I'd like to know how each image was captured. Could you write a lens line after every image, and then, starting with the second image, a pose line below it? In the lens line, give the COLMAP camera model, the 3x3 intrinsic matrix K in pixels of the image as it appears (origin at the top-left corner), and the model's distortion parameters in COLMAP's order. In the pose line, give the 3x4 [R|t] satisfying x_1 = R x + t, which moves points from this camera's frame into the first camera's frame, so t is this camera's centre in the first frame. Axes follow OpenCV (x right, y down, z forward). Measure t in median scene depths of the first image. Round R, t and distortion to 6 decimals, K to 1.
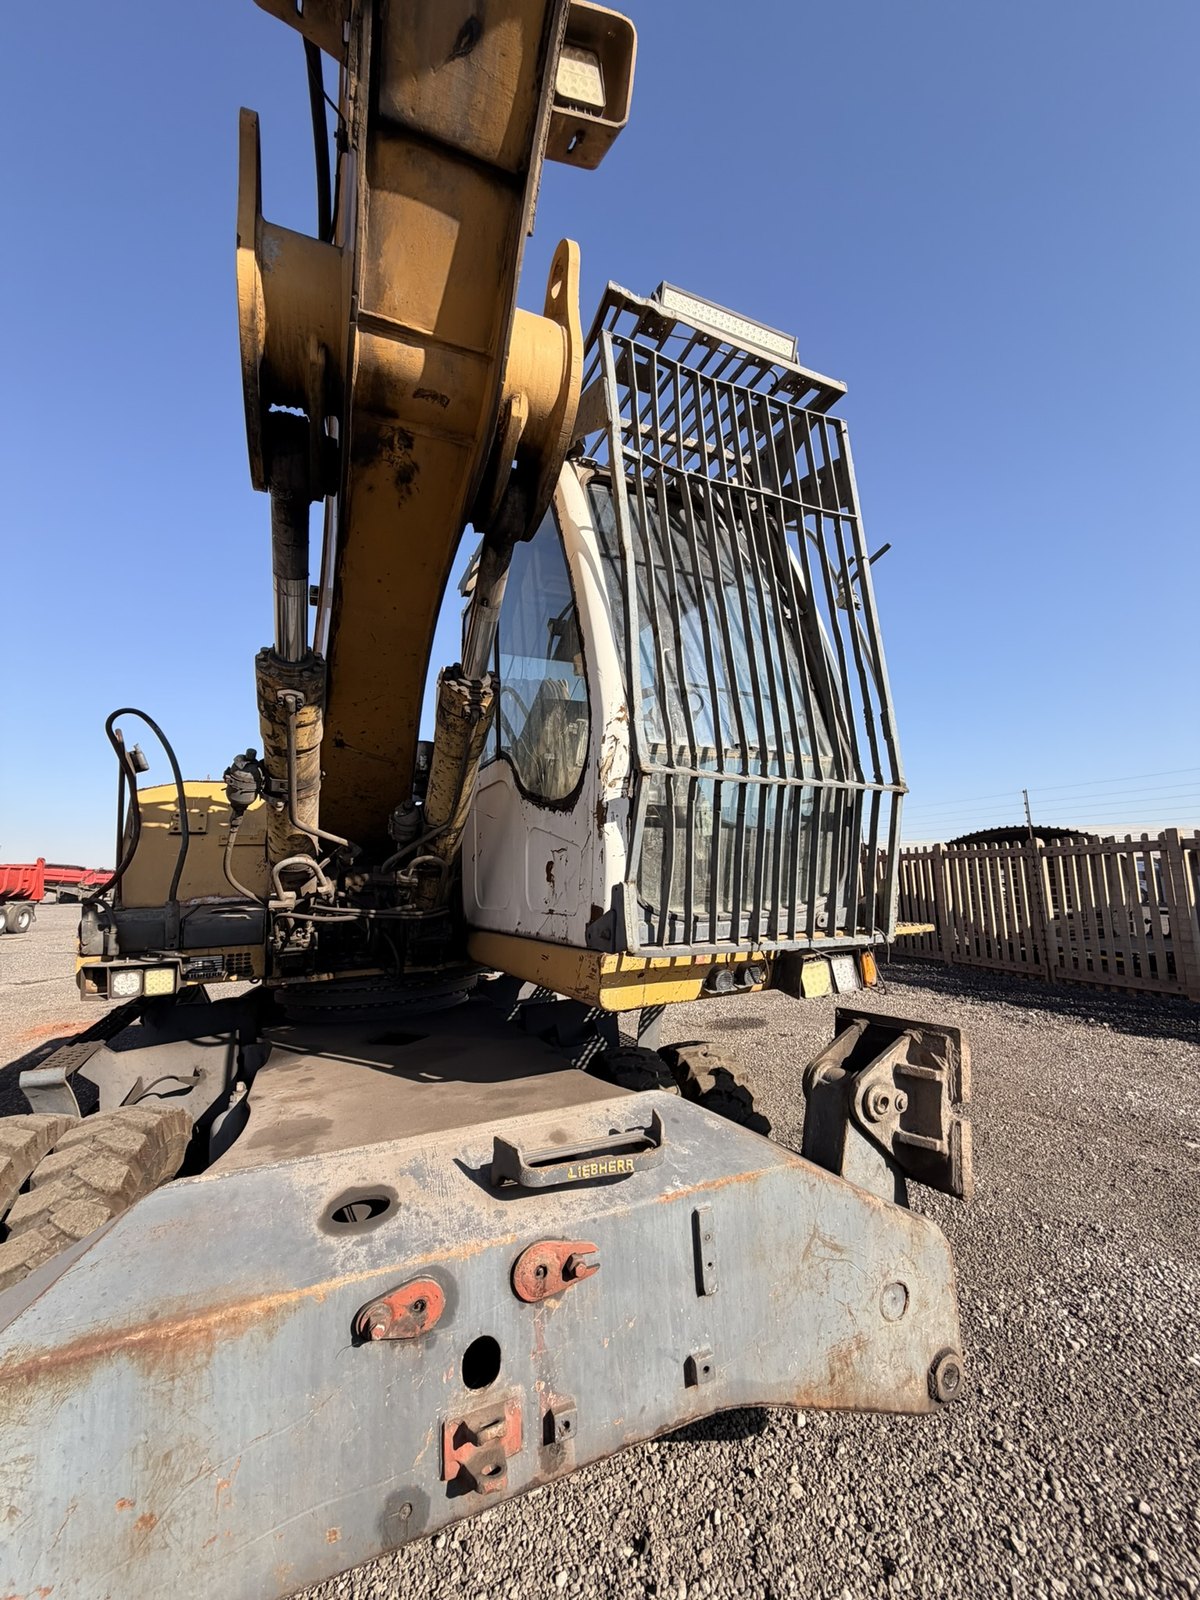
lens RADIAL K [[638.1, 0, 603.3], [0, 638.1, 794.2], [0, 0, 1]] dist [0.000176, -0.000480]
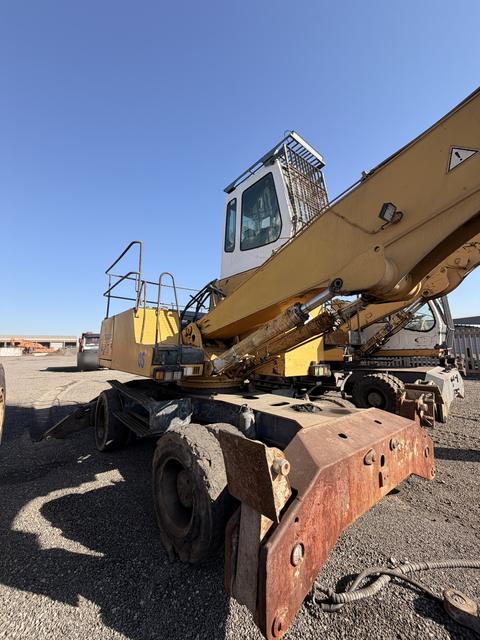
lens RADIAL K [[255.2, 0, 240.6], [0, 255.2, 318.6], [0, 0, 1]] dist [0.000176, -0.000480]
pose [[0.943874, 0.026698, 0.329225, -3.253982], [-0.034328, 0.999259, 0.017383, -0.118017], [-0.328517, -0.027710, 0.944091, -1.198486]]
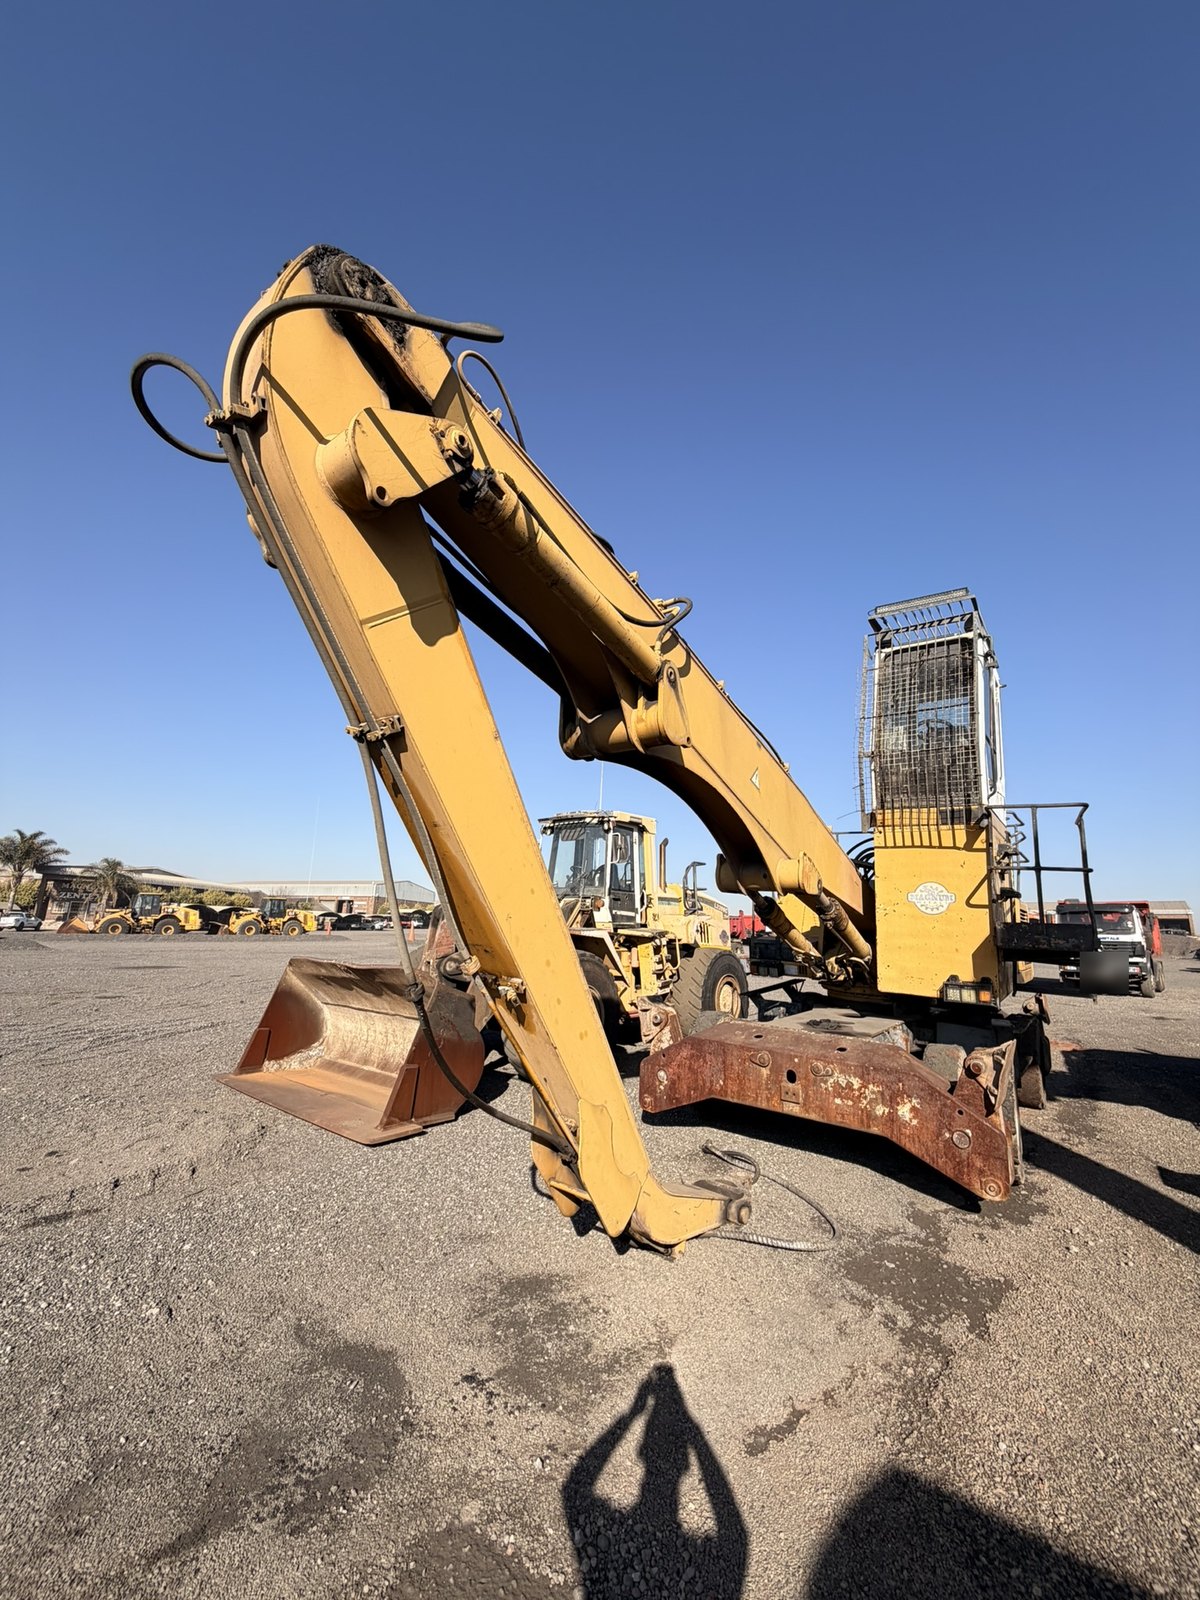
lens RADIAL K [[638.1, 0, 599.8], [0, 638.1, 796.2], [0, 0, 1]] dist [0.000176, -0.000480]
pose [[0.539290, -0.154865, -0.827758, -0.578100], [0.092933, 0.987886, -0.124277, -0.337872], [0.836976, -0.009904, 0.547149, -2.308182]]
